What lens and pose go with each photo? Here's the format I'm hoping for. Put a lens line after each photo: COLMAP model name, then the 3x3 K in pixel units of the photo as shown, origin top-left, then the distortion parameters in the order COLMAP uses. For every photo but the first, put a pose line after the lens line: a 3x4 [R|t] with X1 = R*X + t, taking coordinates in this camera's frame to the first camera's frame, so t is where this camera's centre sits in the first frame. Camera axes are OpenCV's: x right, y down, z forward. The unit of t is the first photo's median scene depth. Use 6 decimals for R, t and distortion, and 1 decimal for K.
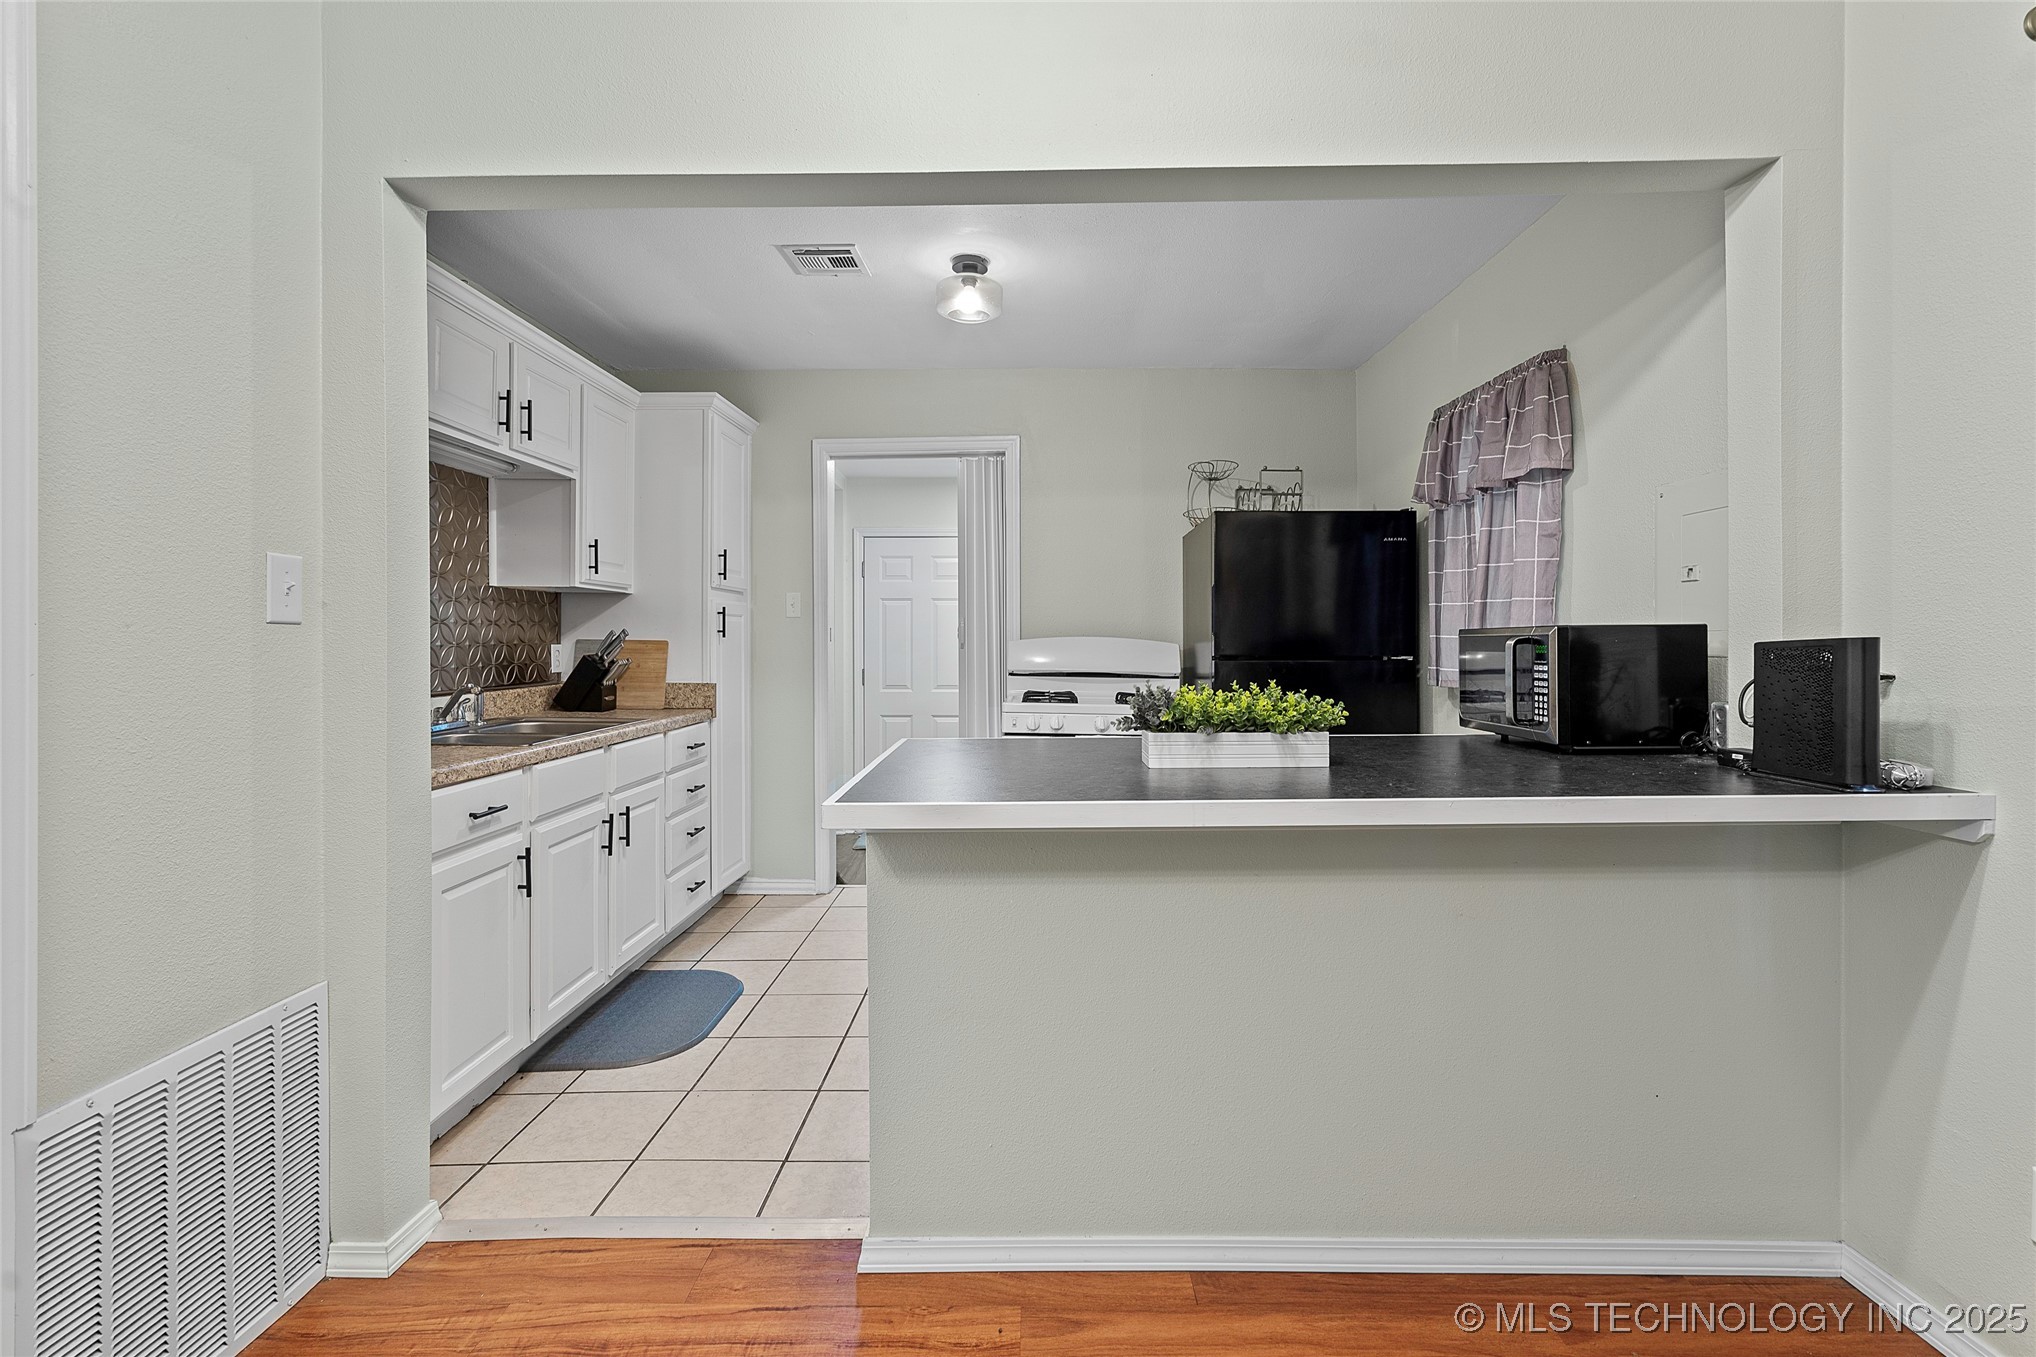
lens RADIAL K [[945.0, 0, 1019.8], [0, 945.0, 643.1], [0, 0, 1]] dist [-0.001434, 0.000796]
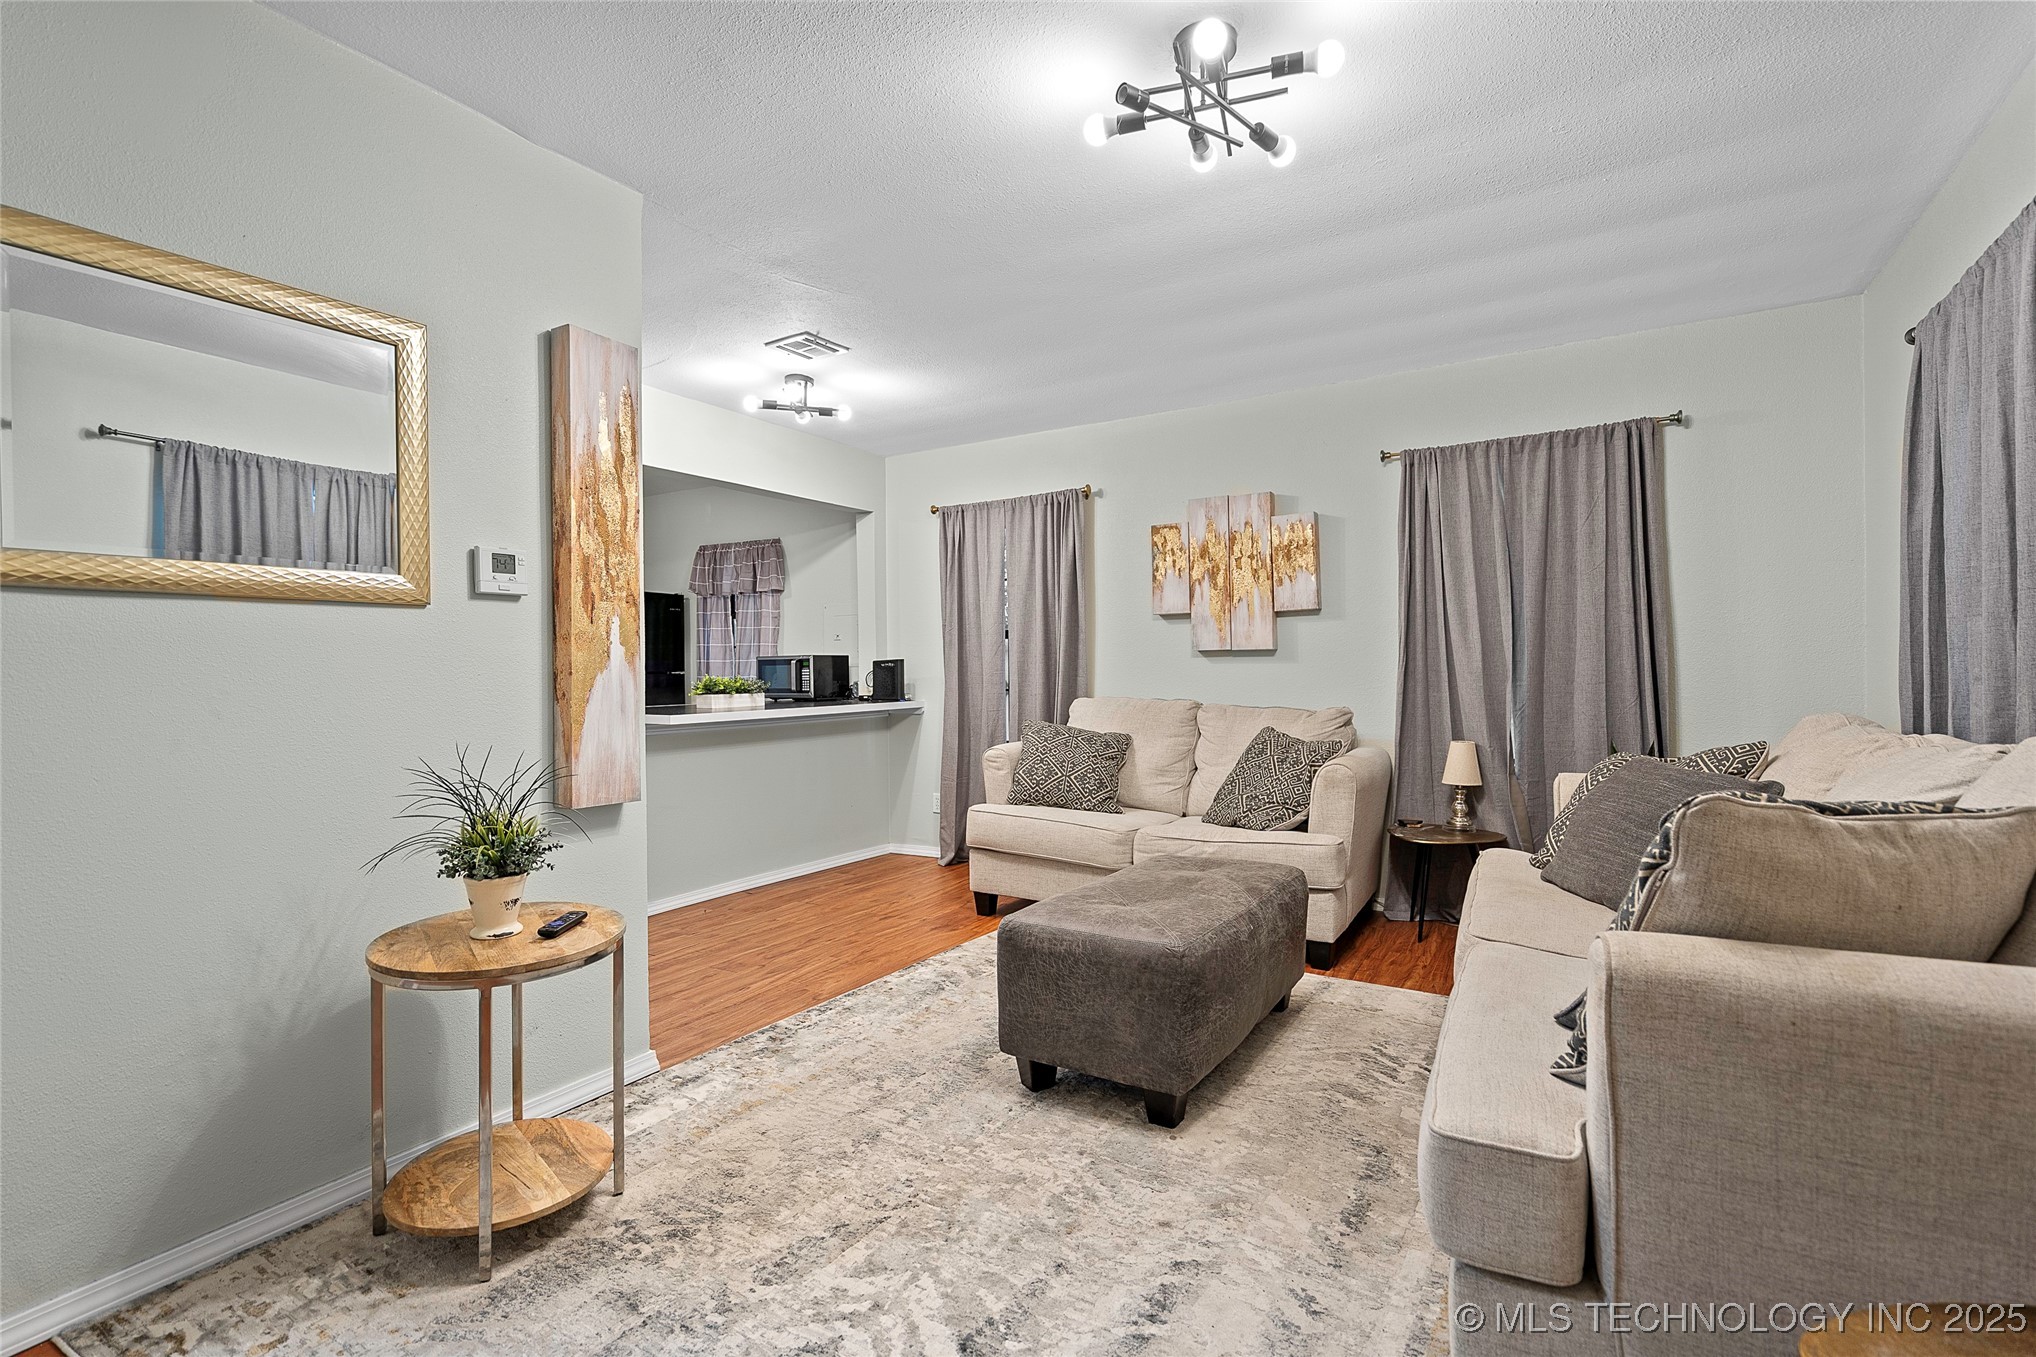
lens RADIAL K [[942.6, 0, 1018.0], [0, 942.6, 678.5], [0, 0, 1]] dist [0.000105, 0.000152]
pose [[0.505627, -0.007153, 0.862722, -1.074476], [0.008003, 0.999961, 0.003600, 0.032229], [-0.862715, 0.005084, 0.505665, -0.655559]]
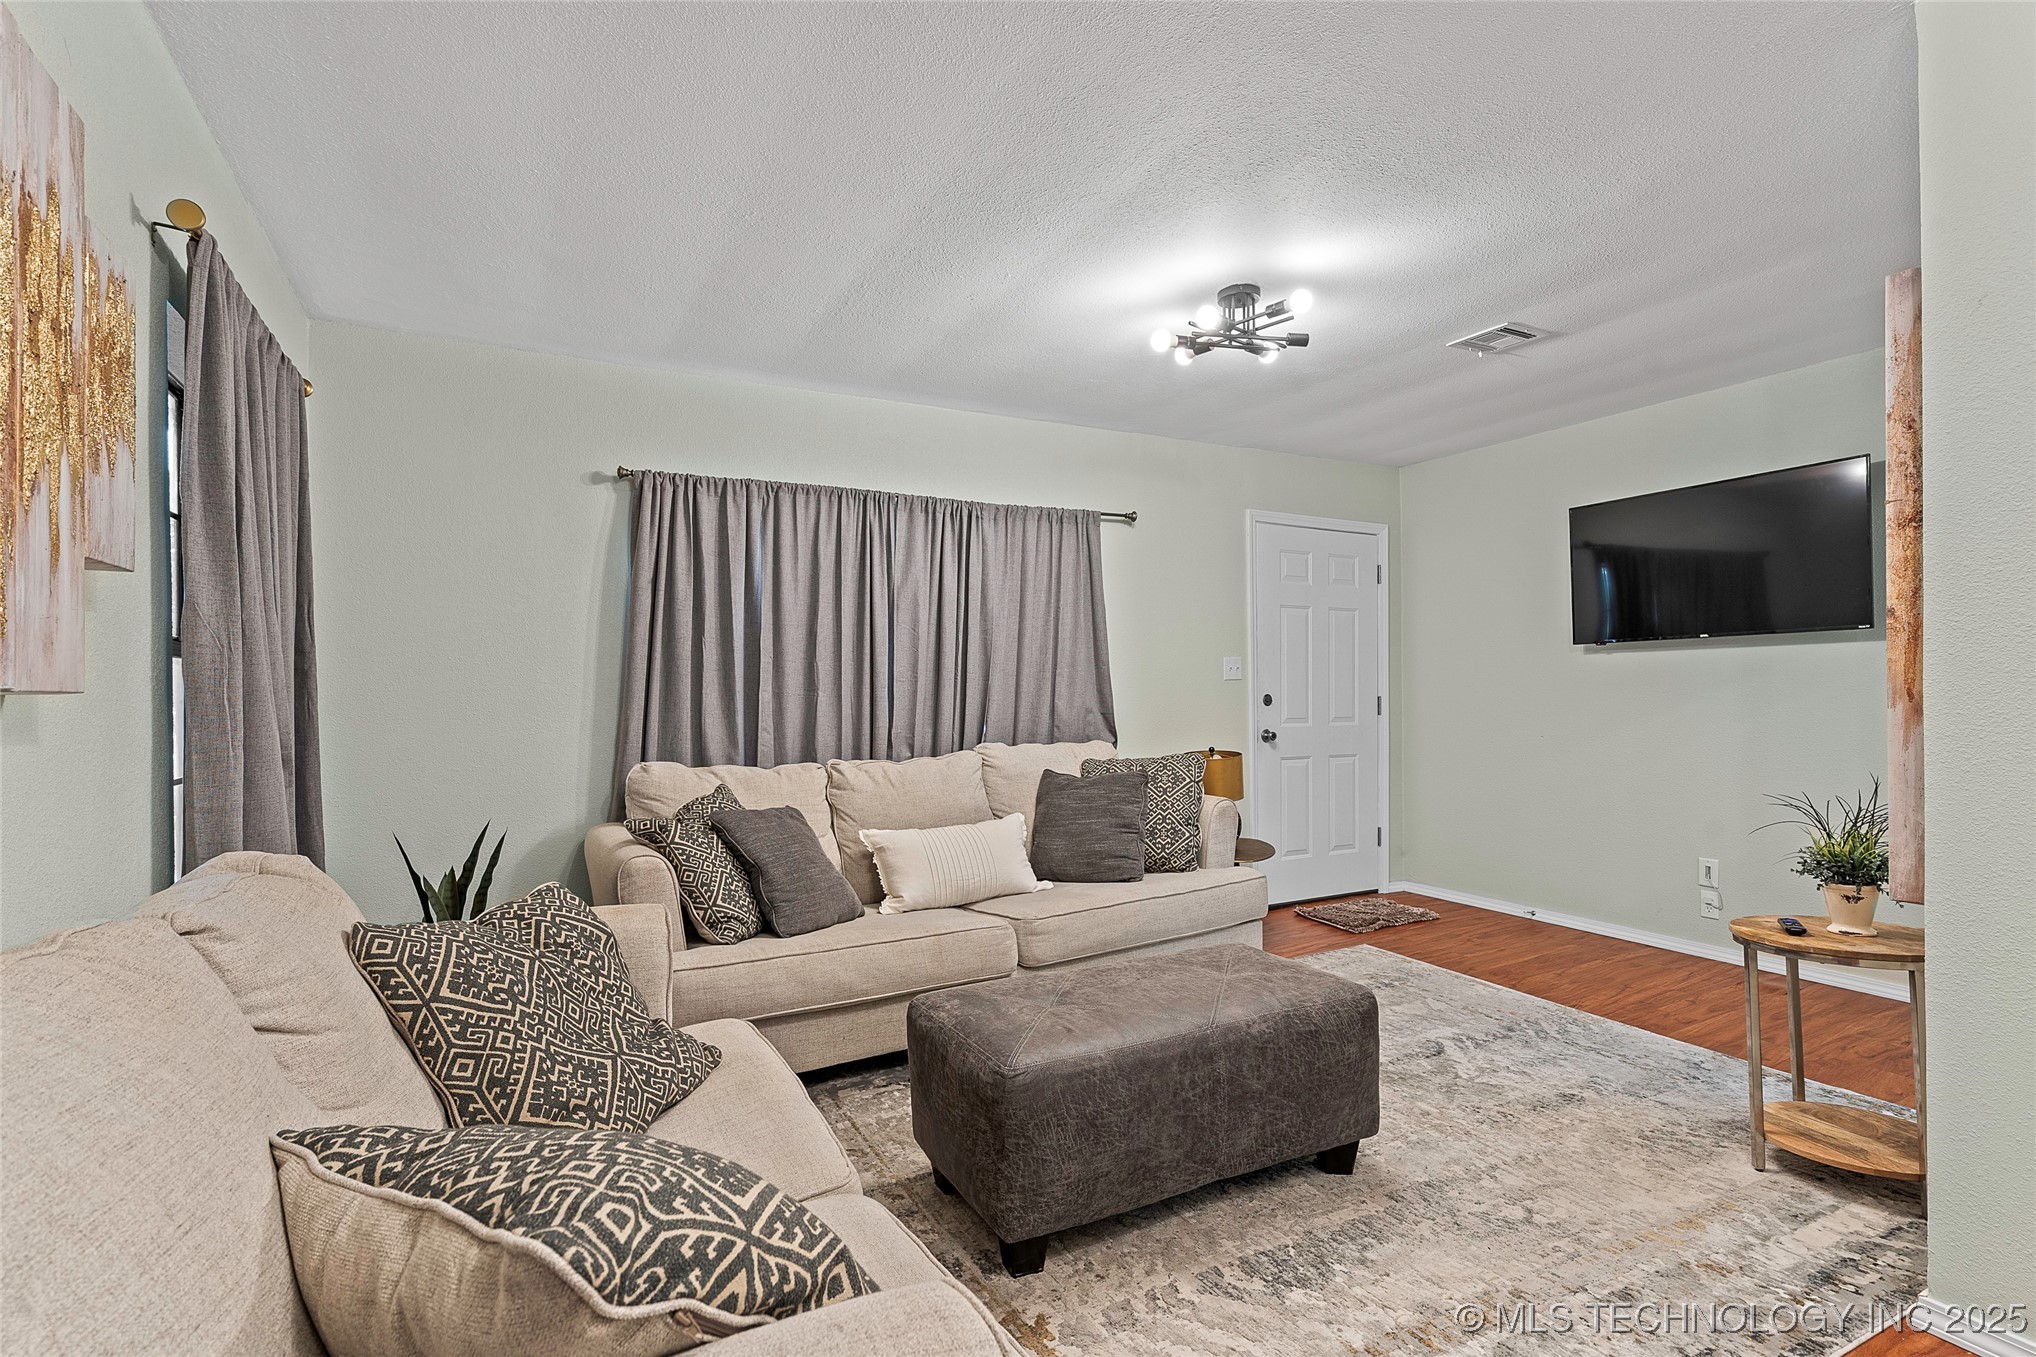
lens RADIAL K [[960.3, 0, 997.4], [0, 960.3, 699.1], [0, 0, 1]] dist [-0.000237, 0.000136]
pose [[-0.877394, 0.012700, -0.479603, 0.330178], [0.012803, 0.999913, 0.003057, 0.000828], [0.479600, -0.003458, -0.877481, 0.359099]]
